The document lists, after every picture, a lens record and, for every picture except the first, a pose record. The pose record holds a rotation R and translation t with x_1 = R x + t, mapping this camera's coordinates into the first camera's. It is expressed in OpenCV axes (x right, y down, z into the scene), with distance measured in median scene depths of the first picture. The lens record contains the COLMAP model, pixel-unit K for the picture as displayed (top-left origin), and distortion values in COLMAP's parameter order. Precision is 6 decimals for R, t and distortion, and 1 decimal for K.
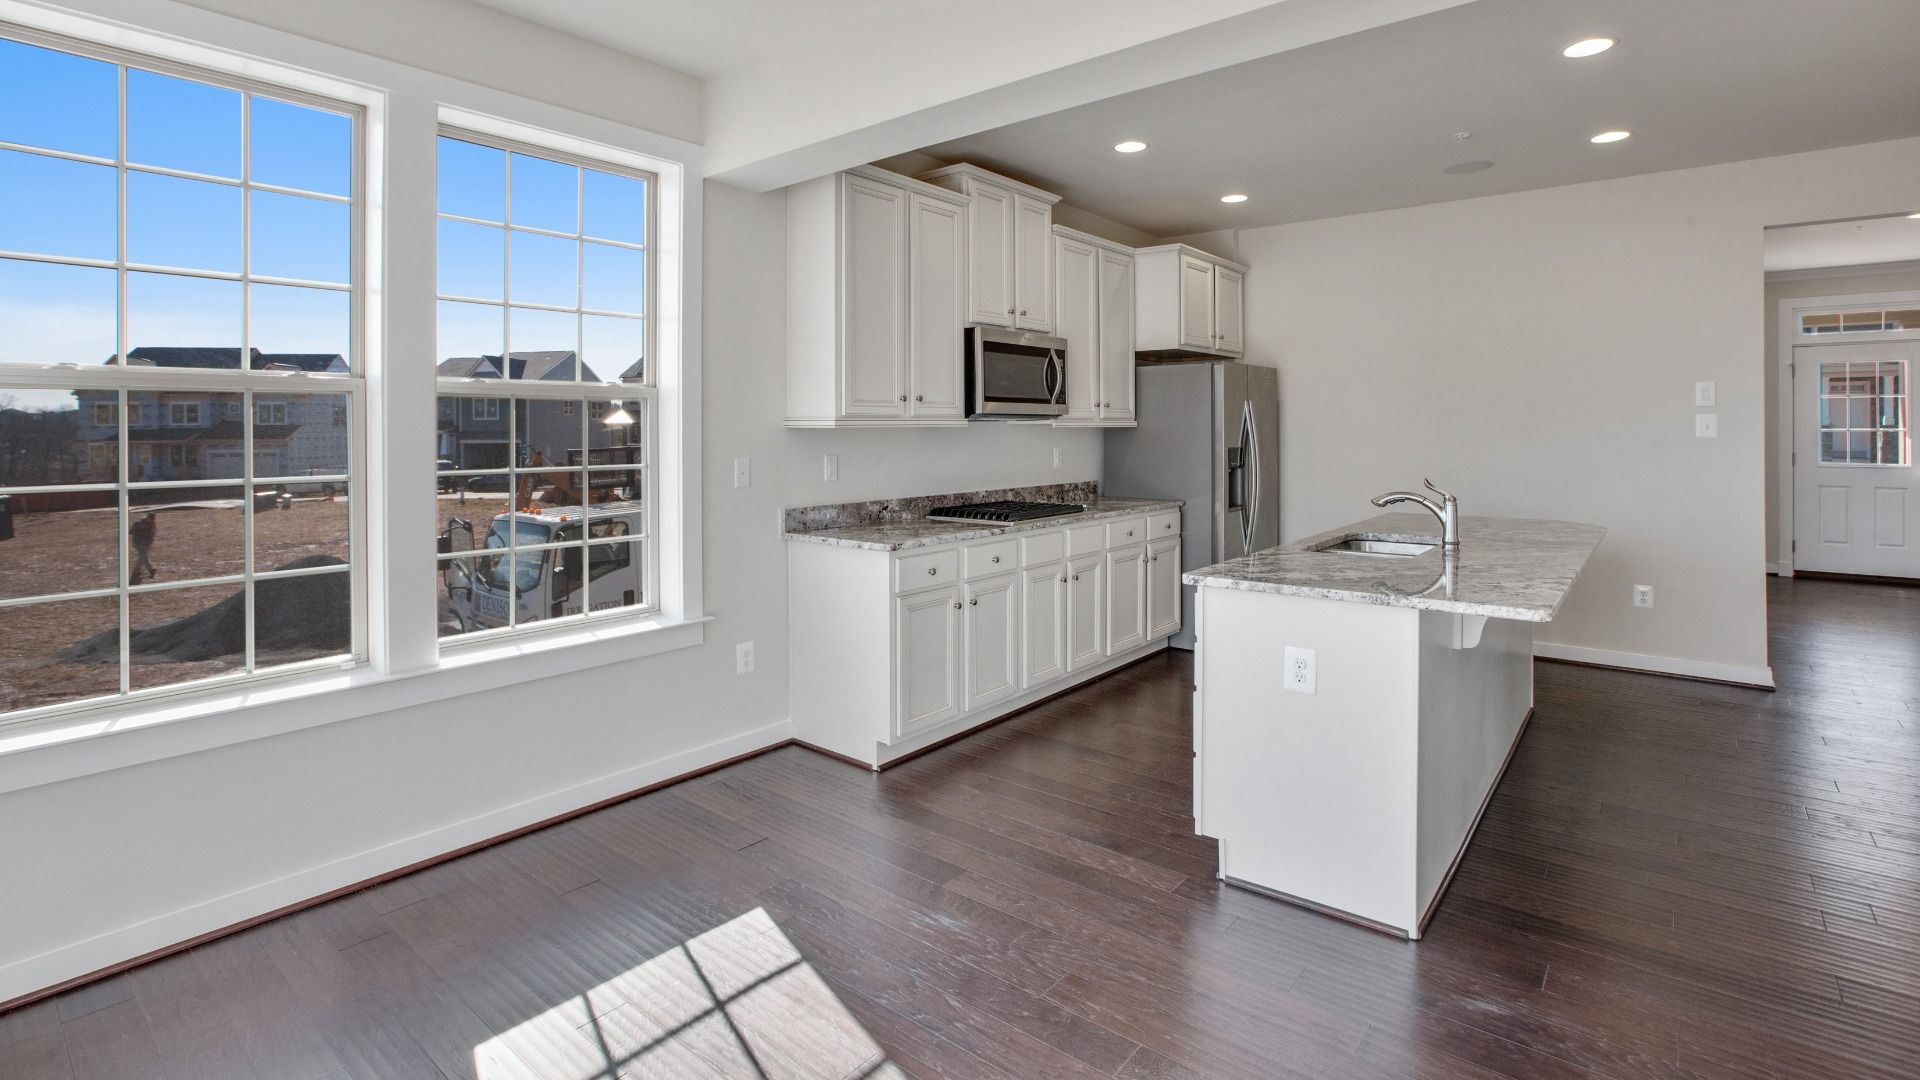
lens RADIAL K [[894.0, 0, 960.0], [0, 894.0, 540.0], [0, 0, 1]] dist [-0.021026, -0.000142]
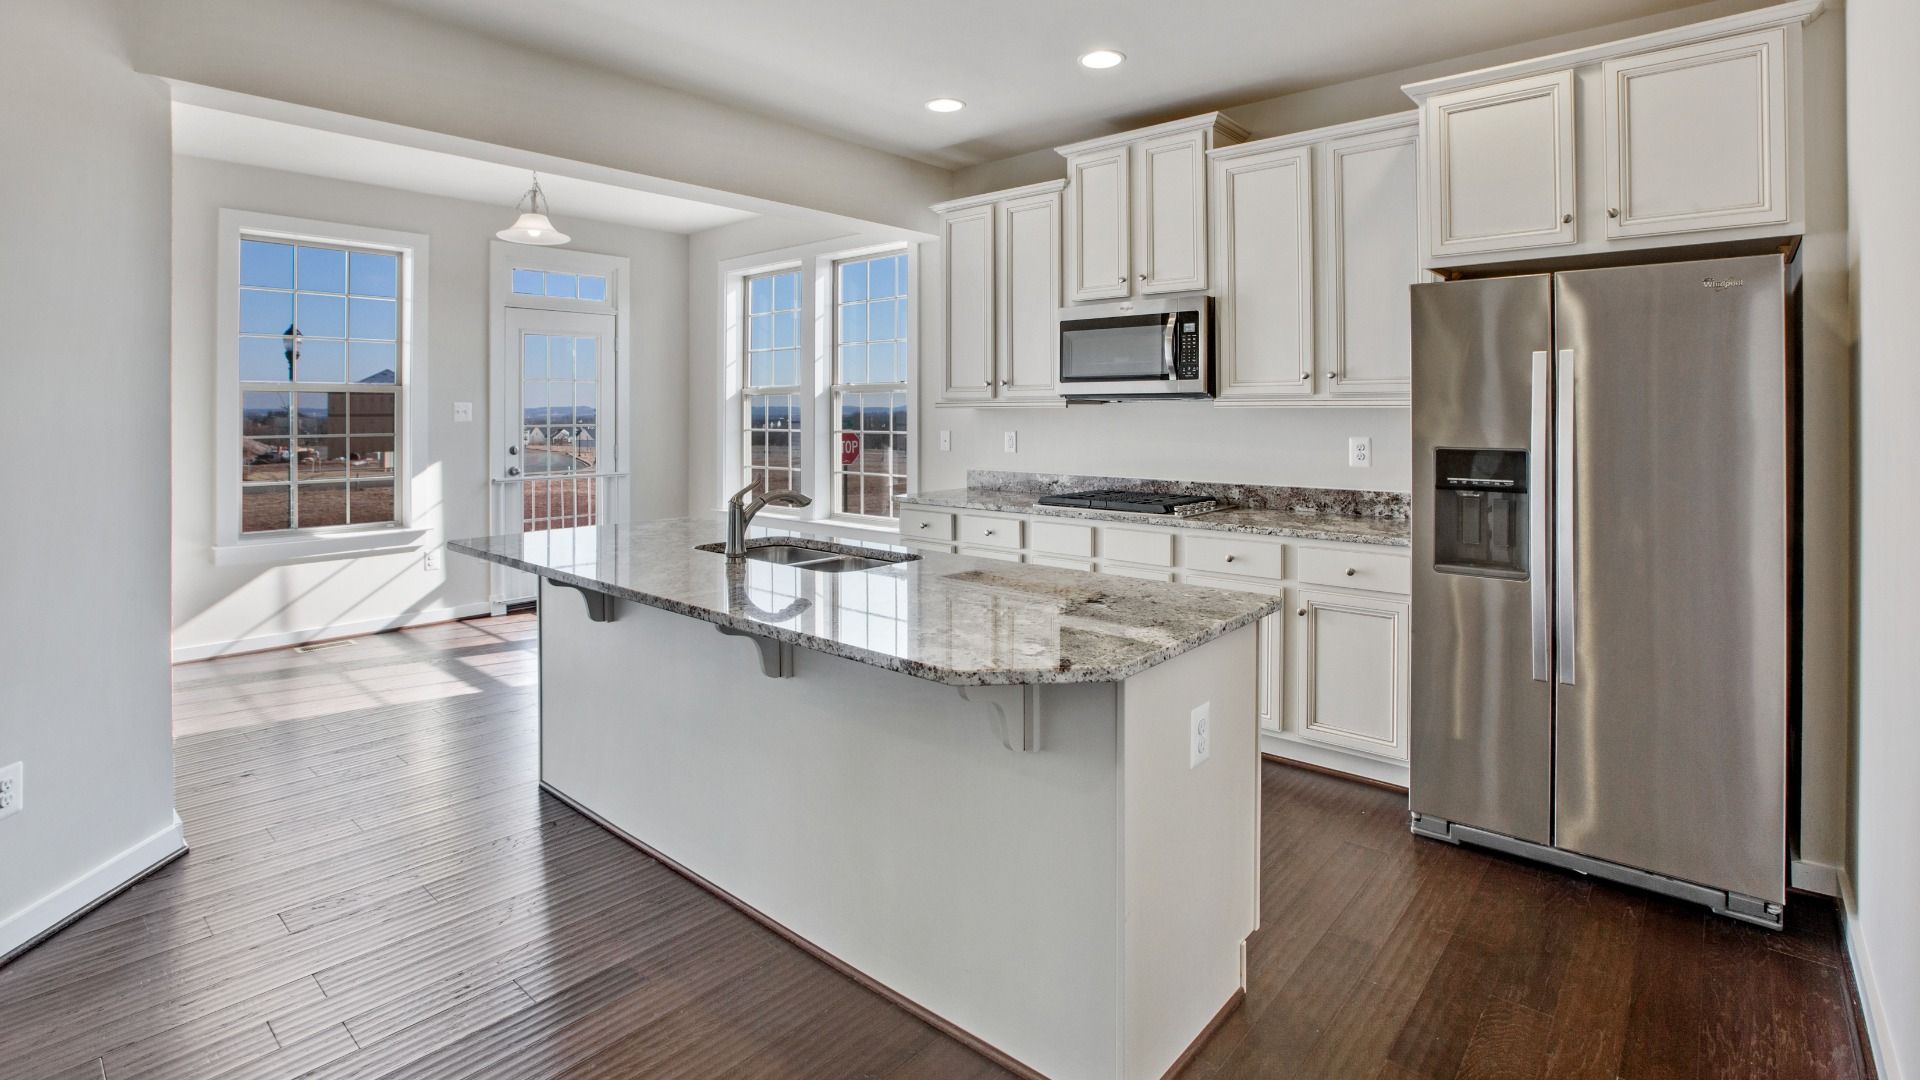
lens RADIAL K [[894.0, 0, 960.0], [0, 894.0, 540.0], [0, 0, 1]] dist [-0.021026, -0.000142]
pose [[-0.012687, 0.136964, -0.990495, 0.922482], [-0.128125, 0.982186, 0.137456, -0.092655], [0.991677, 0.128651, 0.005088, 0.805695]]
